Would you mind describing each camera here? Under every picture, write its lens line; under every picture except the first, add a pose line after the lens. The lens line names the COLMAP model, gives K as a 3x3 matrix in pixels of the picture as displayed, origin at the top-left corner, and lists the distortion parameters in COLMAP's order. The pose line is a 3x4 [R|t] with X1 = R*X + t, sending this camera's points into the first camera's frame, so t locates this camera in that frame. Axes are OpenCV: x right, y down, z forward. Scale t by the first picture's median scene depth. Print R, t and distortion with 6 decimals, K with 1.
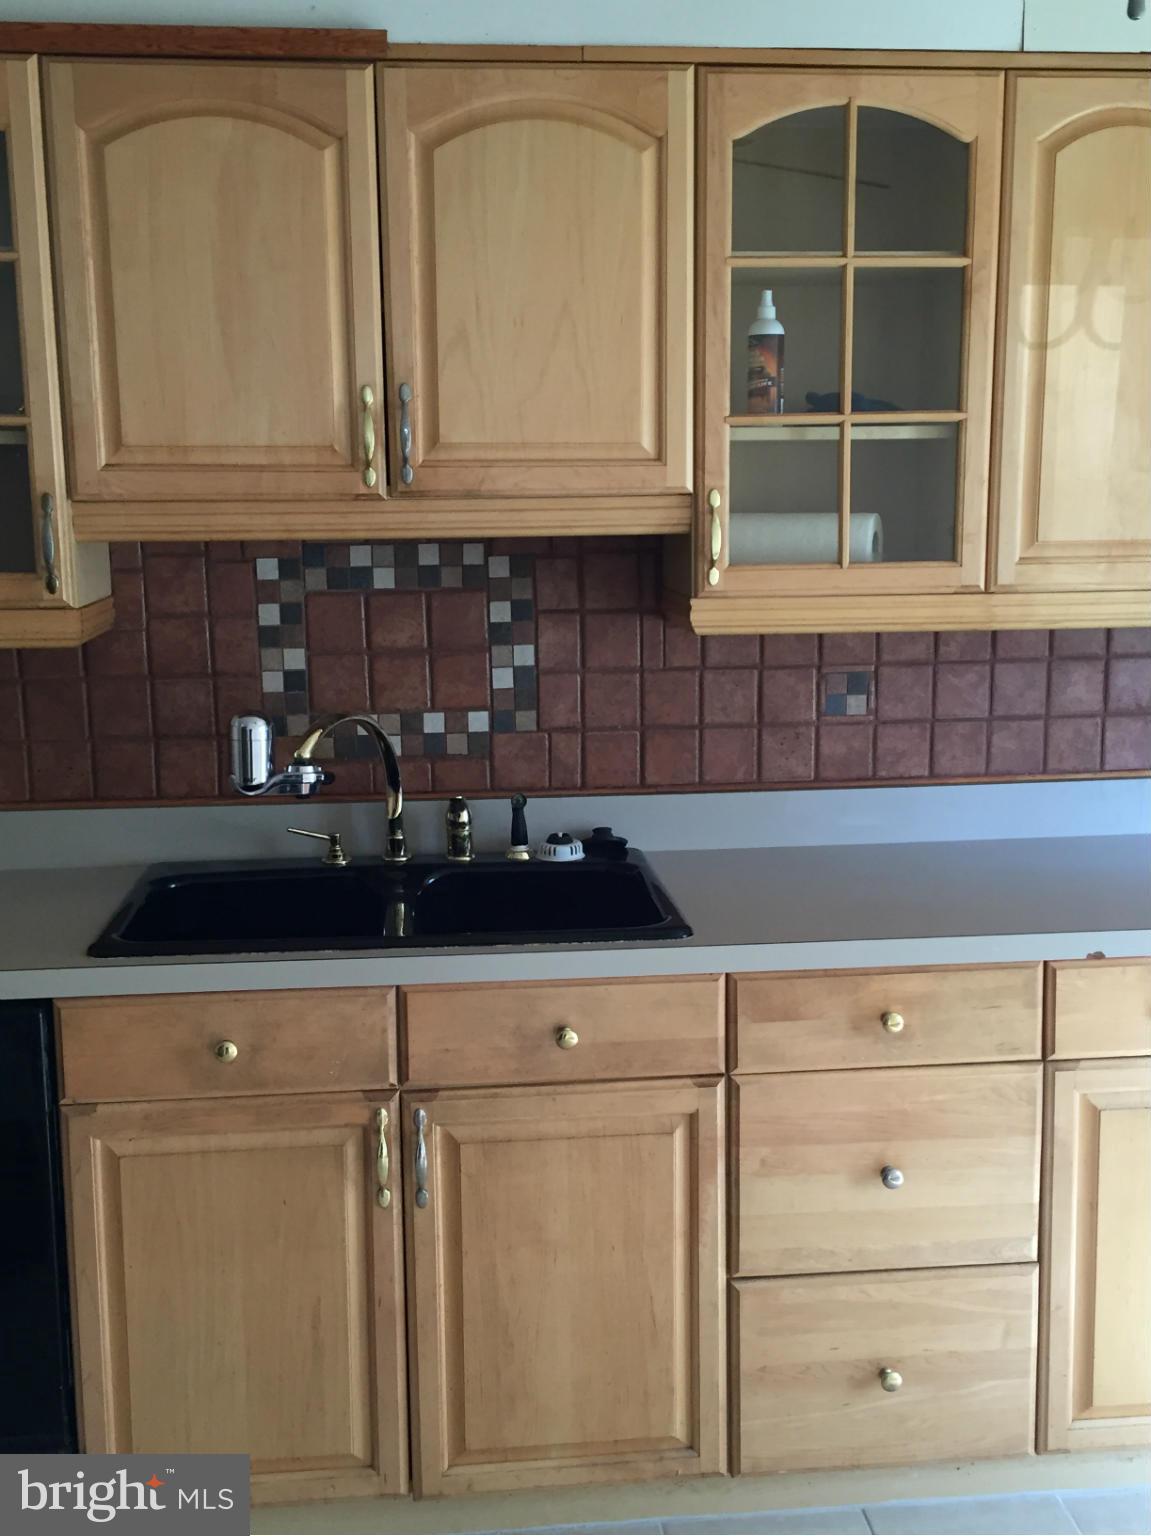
lens RADIAL K [[1588.9, 0, 584.9], [0, 1588.9, 767.3], [0, 0, 1]] dist [0.033254, 0.000000]
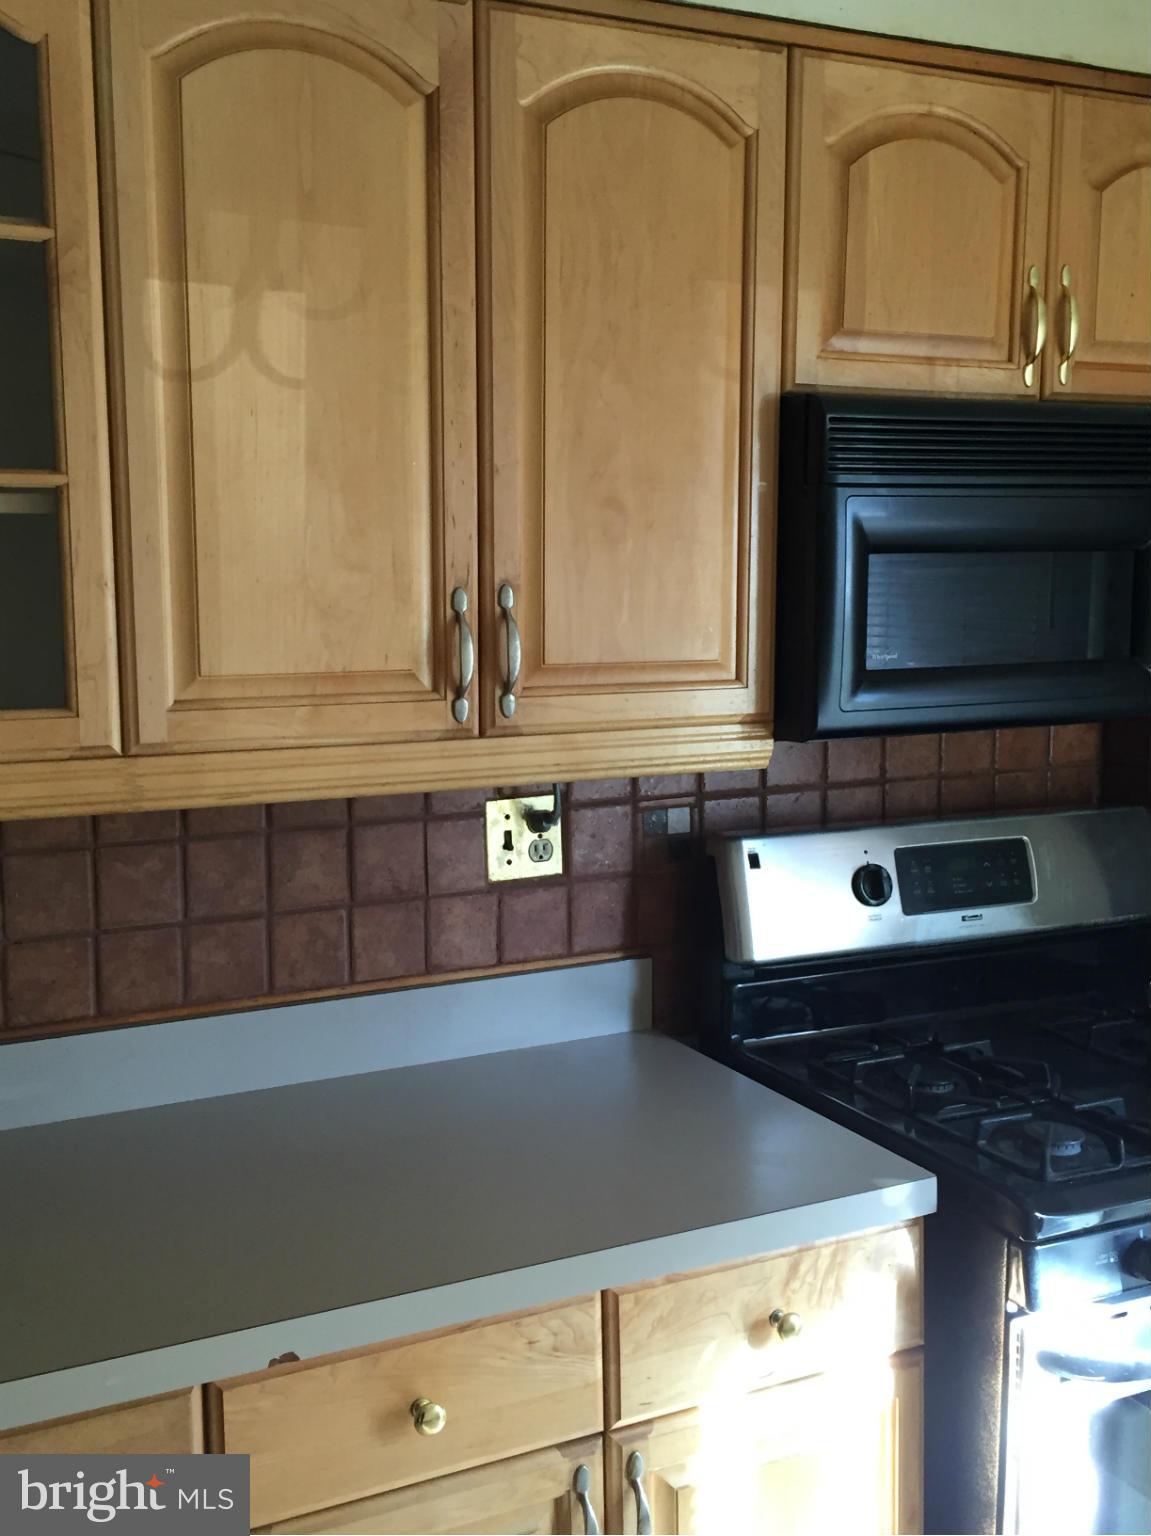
lens RADIAL K [[1588.9, 0, 569.8], [0, 1588.9, 769.3], [0, 0, 1]] dist [0.033254, 0.000000]
pose [[0.936554, -0.036226, 0.348647, 0.172837], [0.050534, 0.998209, -0.032027, -0.065861], [-0.346863, 0.047613, 0.936707, 0.300208]]
